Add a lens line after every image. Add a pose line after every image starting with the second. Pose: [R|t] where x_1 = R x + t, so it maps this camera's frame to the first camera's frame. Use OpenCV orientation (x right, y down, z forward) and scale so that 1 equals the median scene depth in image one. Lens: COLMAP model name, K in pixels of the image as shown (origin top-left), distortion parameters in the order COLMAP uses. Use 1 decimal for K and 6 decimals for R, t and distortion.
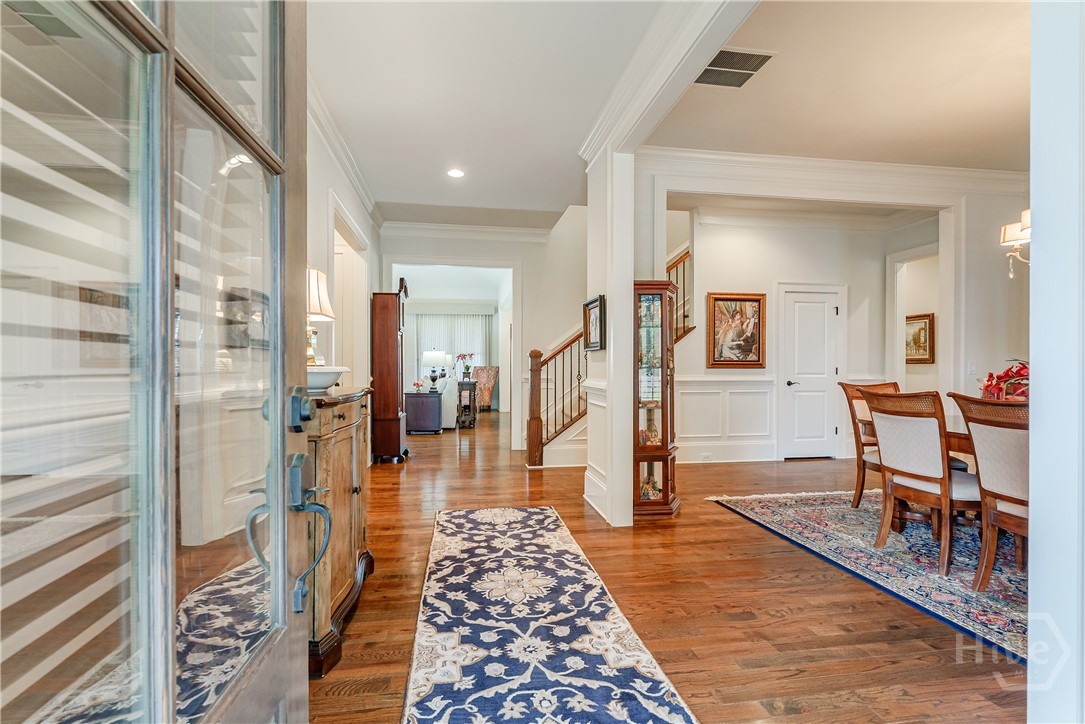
lens RADIAL K [[491.0, 0, 545.1], [0, 491.0, 366.6], [0, 0, 1]] dist [-0.001608, 0.000475]
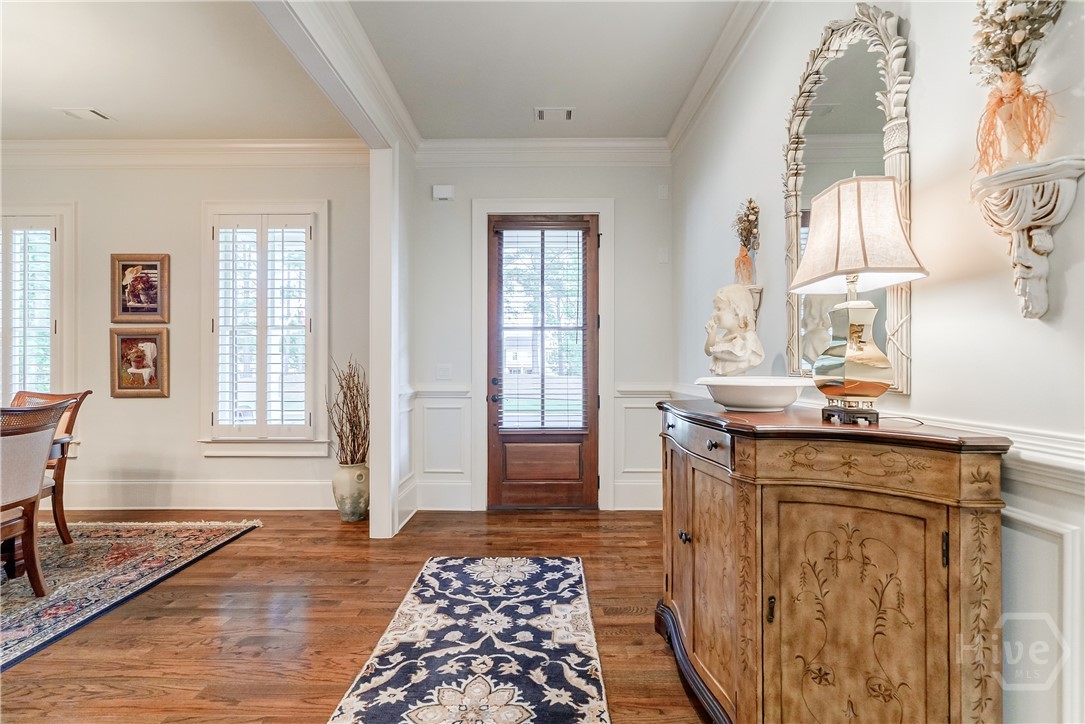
lens RADIAL K [[491.0, 0, 545.1], [0, 491.0, 366.6], [0, 0, 1]] dist [-0.001608, 0.000475]
pose [[-0.983735, 0.000012, 0.179625, -0.276754], [0.000281, 0.999999, 0.001473, -0.013986], [-0.179625, 0.001500, -0.983734, 1.625989]]
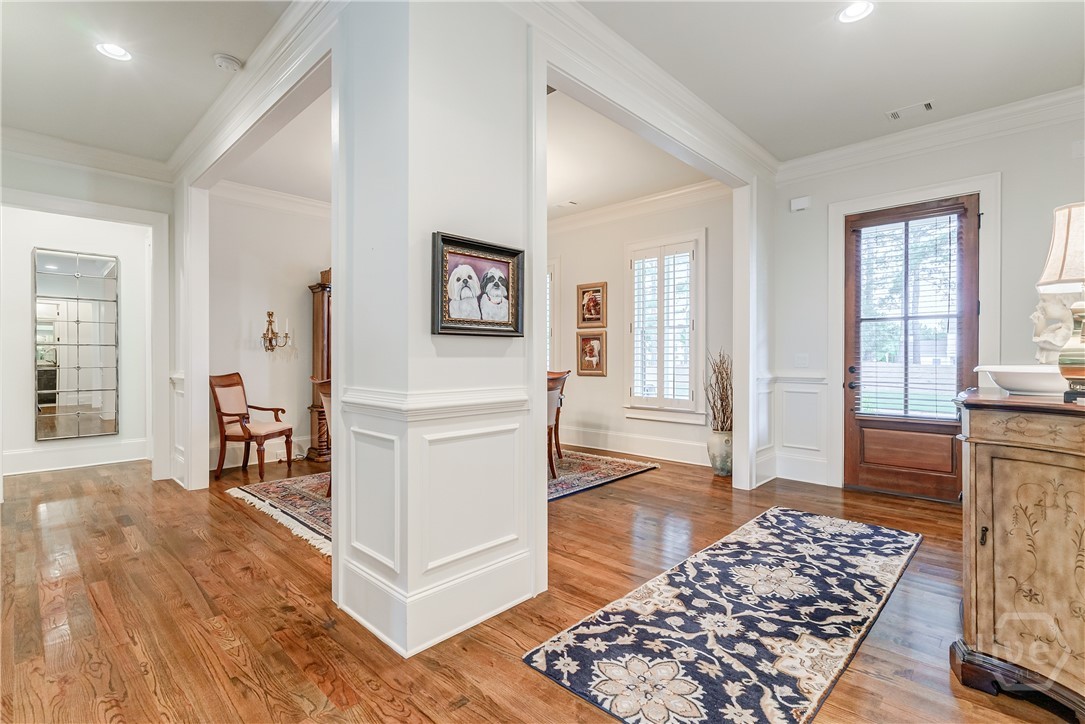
lens RADIAL K [[504.2, 0, 546.4], [0, 504.2, 360.7], [0, 0, 1]] dist [0.001960, 0.000454]
pose [[-0.591599, -0.006941, 0.806203, -0.619051], [0.002370, 0.999944, 0.010348, -0.015401], [-0.806229, 0.008033, -0.591549, 1.989503]]
